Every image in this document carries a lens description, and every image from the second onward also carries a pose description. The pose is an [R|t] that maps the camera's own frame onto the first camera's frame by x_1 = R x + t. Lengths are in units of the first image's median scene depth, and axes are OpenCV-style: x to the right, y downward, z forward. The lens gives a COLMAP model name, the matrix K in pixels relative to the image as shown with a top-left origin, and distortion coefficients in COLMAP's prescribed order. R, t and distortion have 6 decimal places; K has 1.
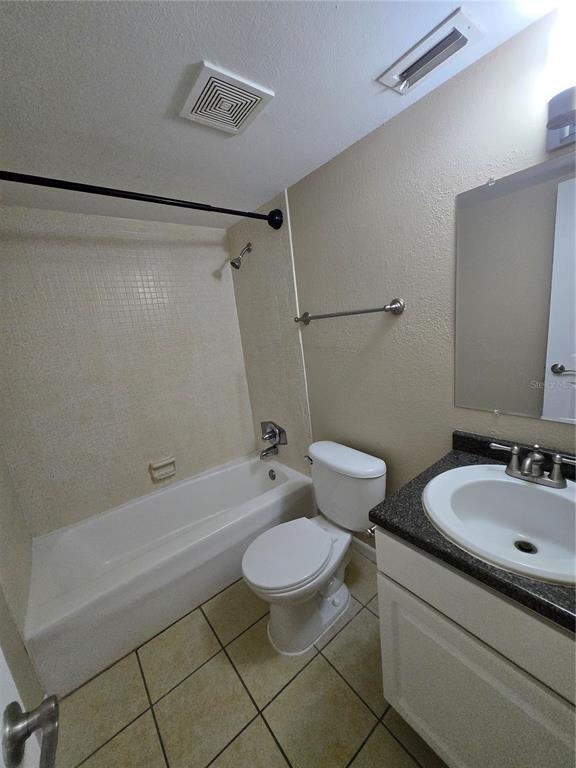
lens RADIAL K [[299.6, 0, 293.6], [0, 299.6, 384.6], [0, 0, 1]] dist [0.001751, -0.000295]
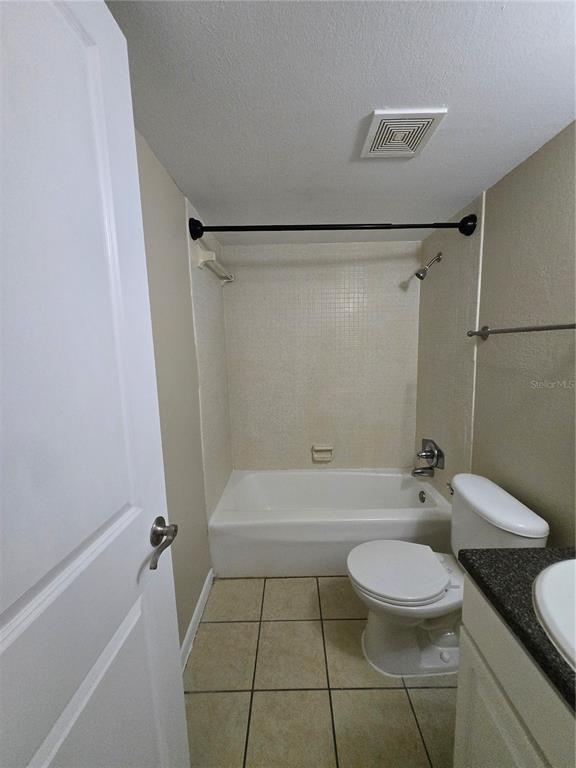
lens RADIAL K [[299.6, 0, 293.6], [0, 299.6, 384.6], [0, 0, 1]] dist [0.001751, -0.000295]
pose [[0.780449, 0.167910, -0.602251, 0.156455], [-0.186568, 0.981921, 0.031993, 0.003943], [0.596735, 0.087392, 0.797666, -0.020088]]
